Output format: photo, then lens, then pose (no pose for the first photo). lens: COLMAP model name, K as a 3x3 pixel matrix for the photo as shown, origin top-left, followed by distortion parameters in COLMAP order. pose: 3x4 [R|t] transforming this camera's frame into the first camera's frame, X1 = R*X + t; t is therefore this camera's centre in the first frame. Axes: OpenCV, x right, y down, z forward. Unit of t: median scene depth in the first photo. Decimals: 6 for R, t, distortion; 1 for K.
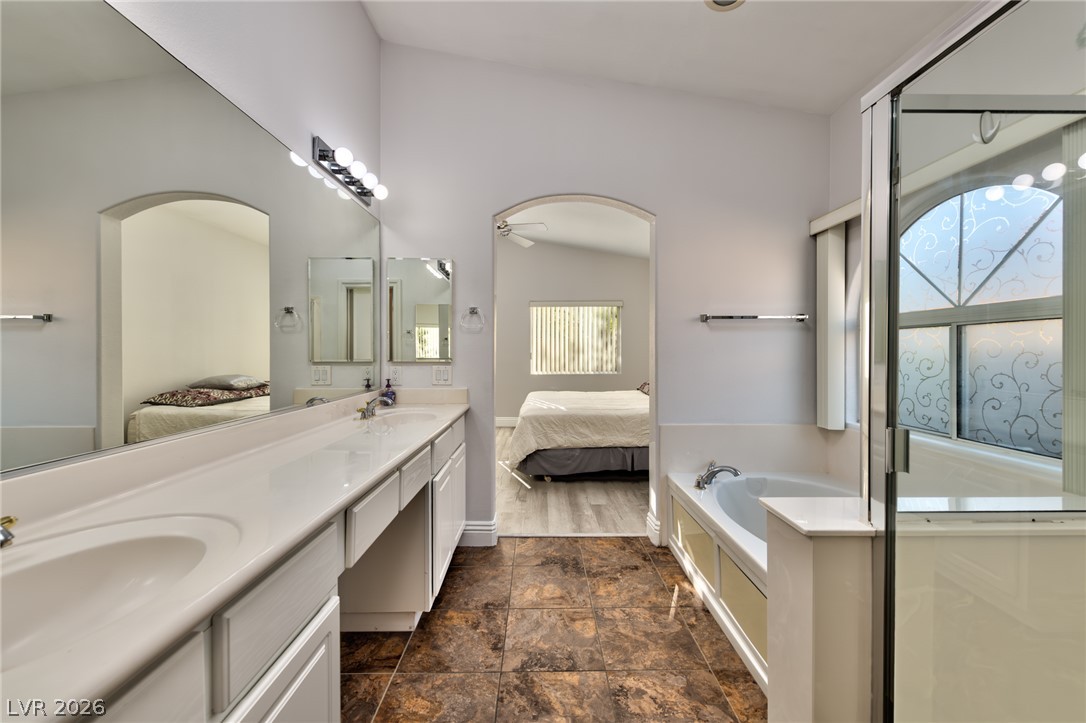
lens RADIAL K [[425.0, 0, 533.5], [0, 425.0, 355.9], [0, 0, 1]] dist [0.010790, 0.000131]
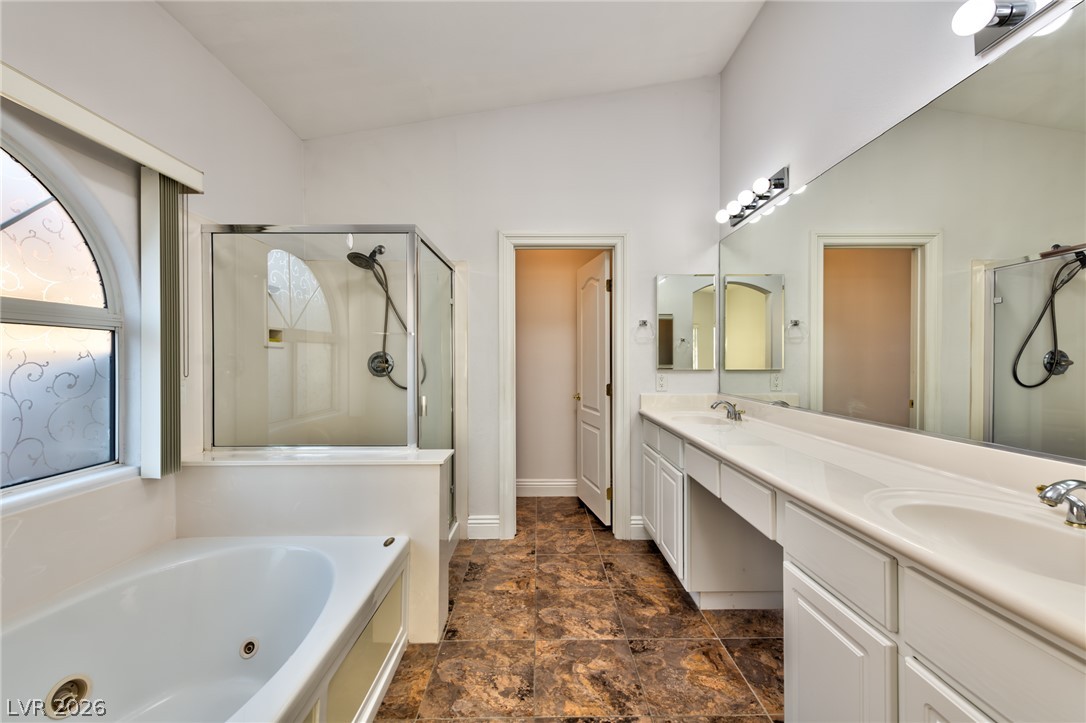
lens RADIAL K [[425.0, 0, 548.3], [0, 425.0, 360.2], [0, 0, 1]] dist [0.010790, 0.000131]
pose [[-0.999230, 0.003475, -0.039080, 0.184370], [0.003133, 0.999956, 0.008797, -0.019120], [0.039109, 0.008668, -0.999197, 2.026993]]
